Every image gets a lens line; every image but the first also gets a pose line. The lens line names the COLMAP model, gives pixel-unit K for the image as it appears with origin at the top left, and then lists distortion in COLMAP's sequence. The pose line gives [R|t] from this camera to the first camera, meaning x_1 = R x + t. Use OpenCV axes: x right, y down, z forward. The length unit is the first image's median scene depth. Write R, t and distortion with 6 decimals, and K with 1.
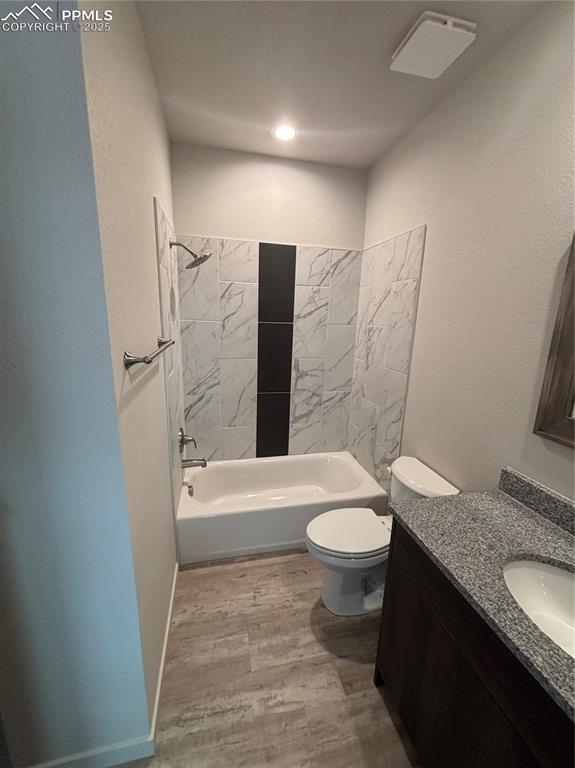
lens RADIAL K [[309.4, 0, 283.6], [0, 309.4, 381.3], [0, 0, 1]] dist [0.000084, 0.000484]
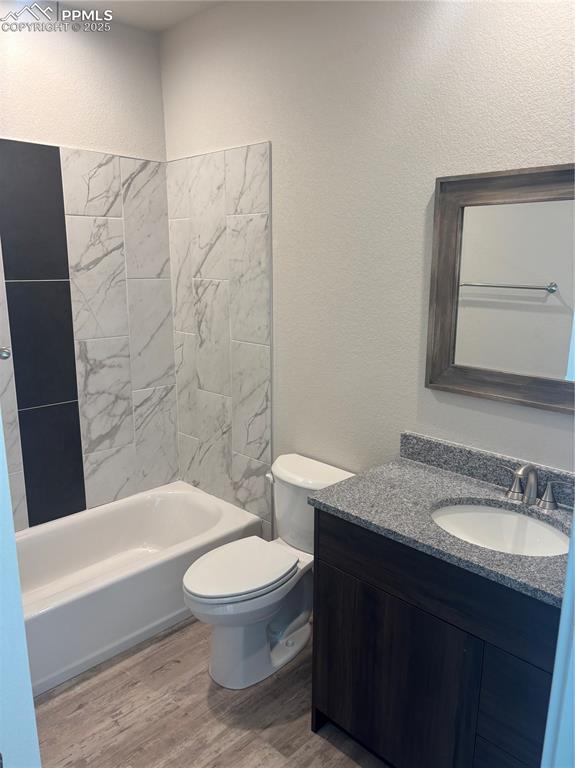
lens RADIAL K [[581.2, 0, 288.2], [0, 581.2, 384.2], [0, 0, 1]] dist [0.027489, -0.021792]
pose [[0.845552, -0.135801, 0.516333, -0.281666], [0.131229, 0.990305, 0.045560, 0.012067], [-0.517514, 0.029235, 0.855175, -0.187189]]
